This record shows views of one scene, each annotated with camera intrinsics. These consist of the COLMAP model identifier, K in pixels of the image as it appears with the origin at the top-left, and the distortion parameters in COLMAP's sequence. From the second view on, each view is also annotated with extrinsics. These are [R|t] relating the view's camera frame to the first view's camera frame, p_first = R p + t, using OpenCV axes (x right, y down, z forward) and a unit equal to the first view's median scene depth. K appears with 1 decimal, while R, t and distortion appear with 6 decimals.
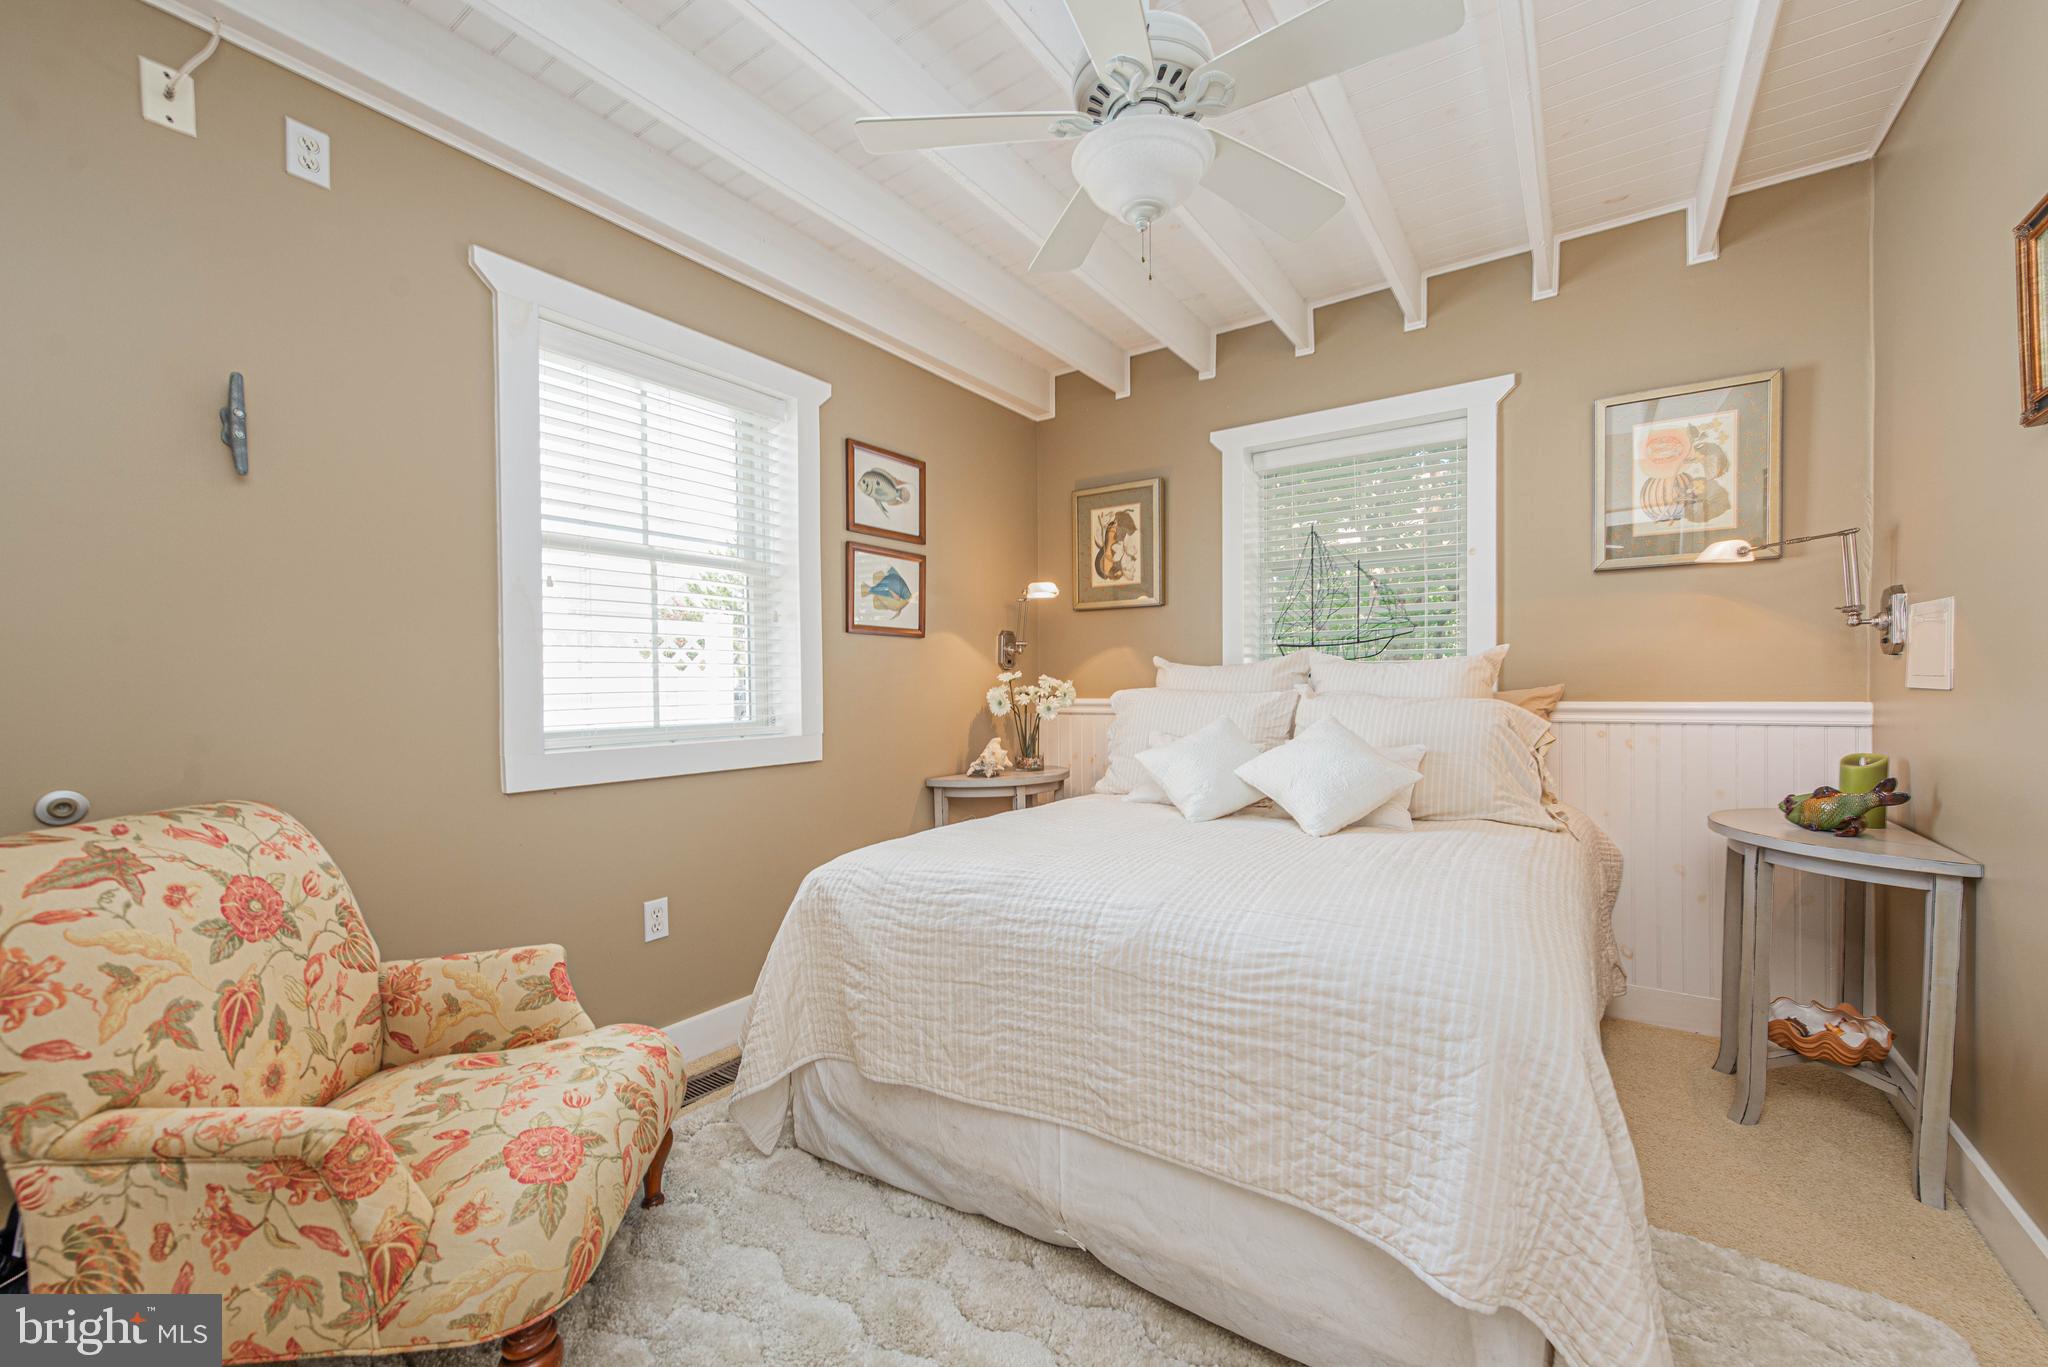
lens RADIAL K [[798.7, 0, 1021.2], [0, 798.7, 690.2], [0, 0, 1]] dist [-0.001986, -0.000195]
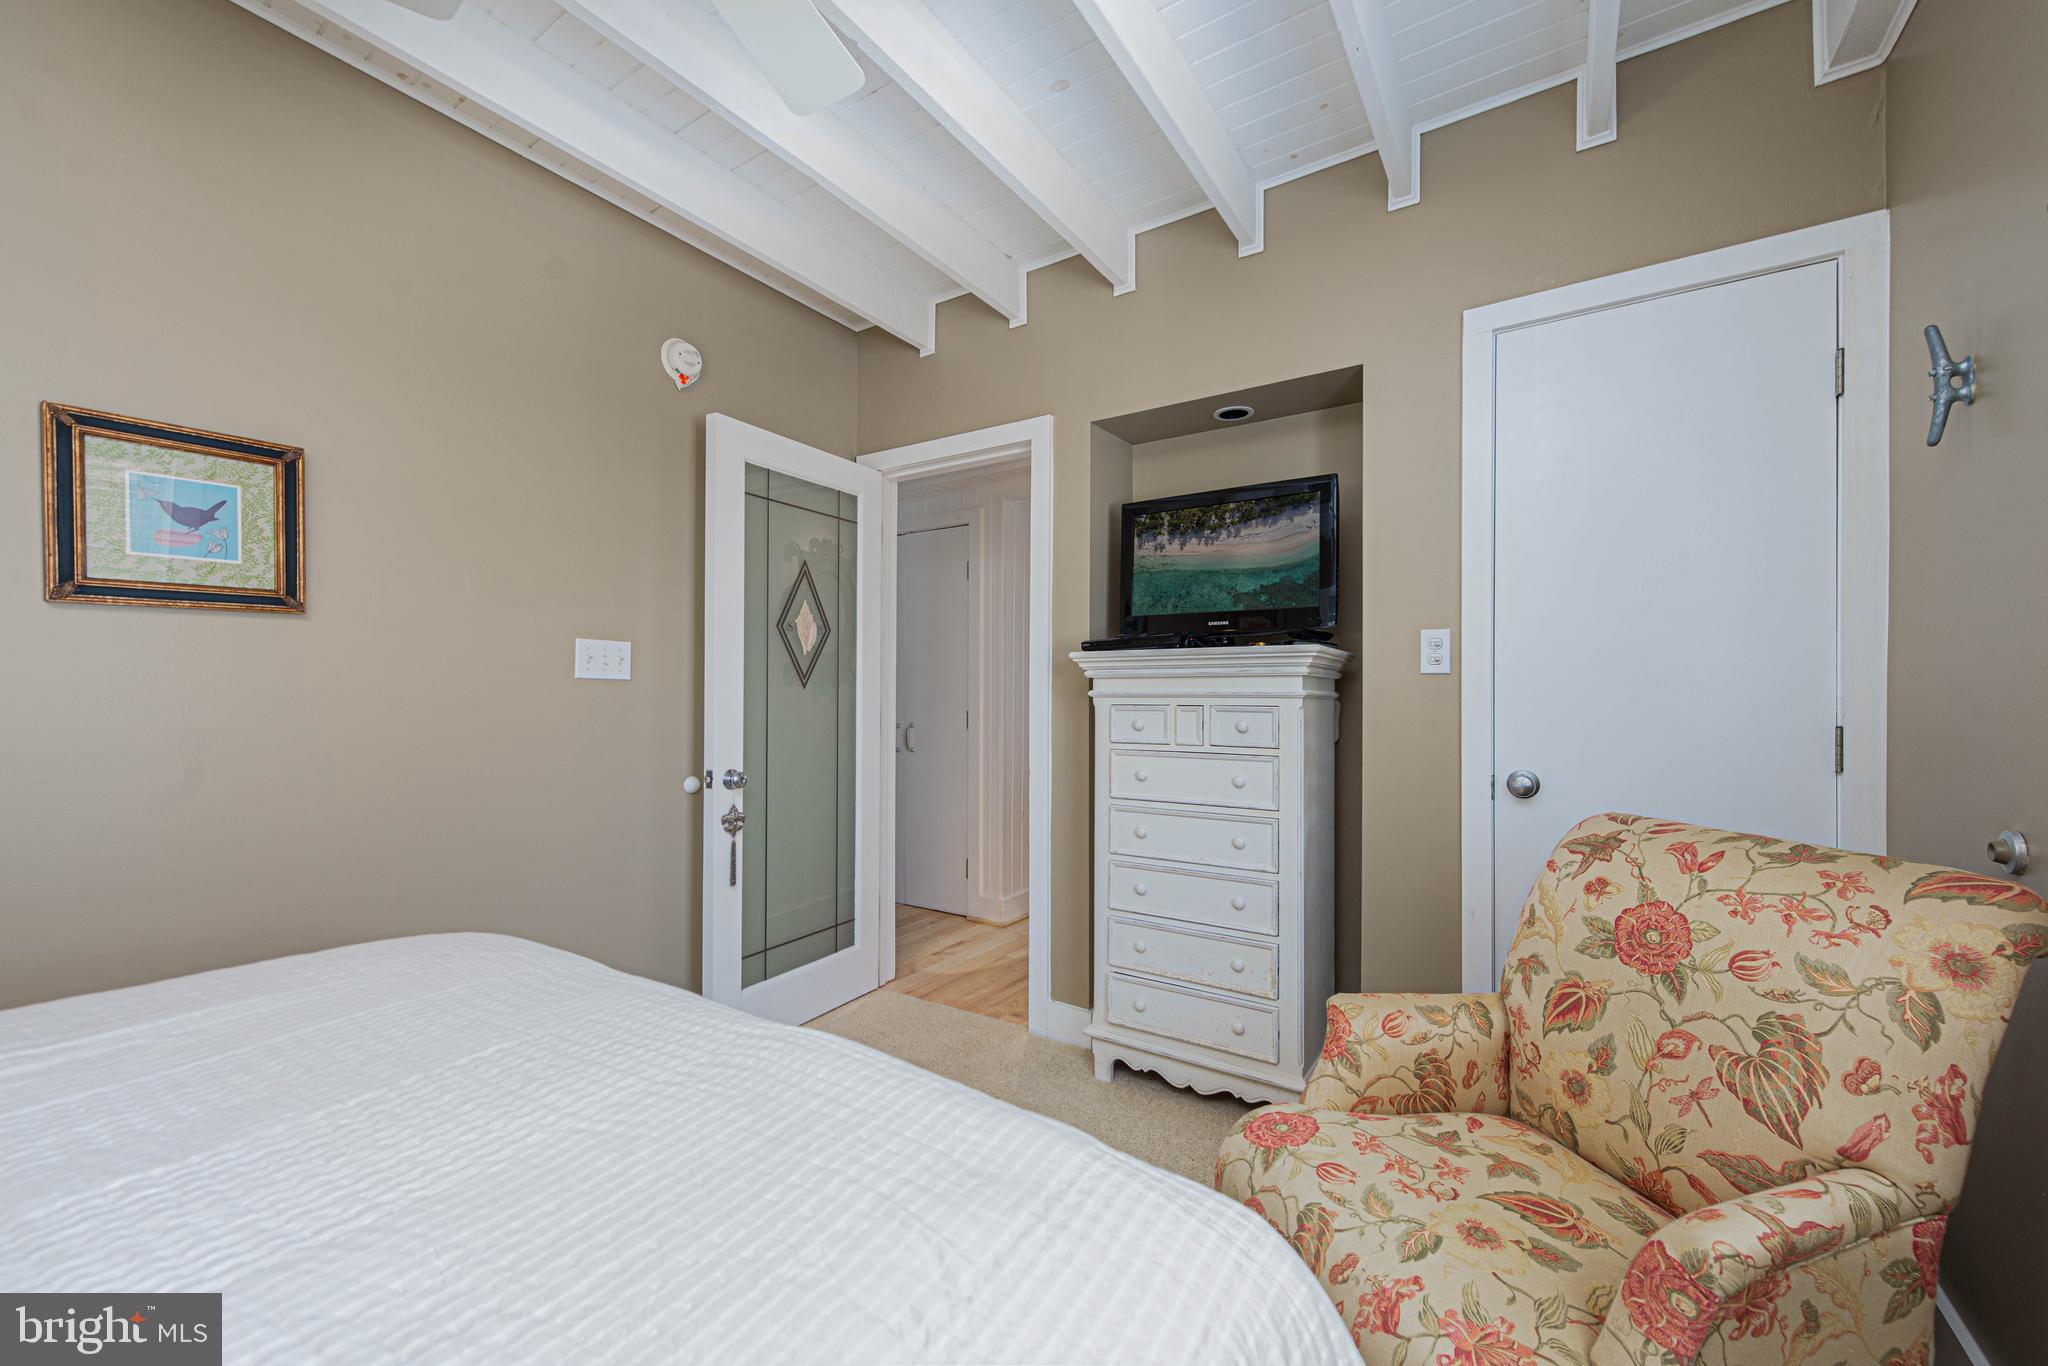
lens RADIAL K [[798.7, 0, 1028.4], [0, 798.7, 694.3], [0, 0, 1]] dist [-0.001986, -0.000195]
pose [[-0.999507, 0.005052, -0.030987, -0.198082], [0.004802, 0.999955, 0.008151, -0.024777], [0.031027, 0.007999, -0.999487, 1.885759]]
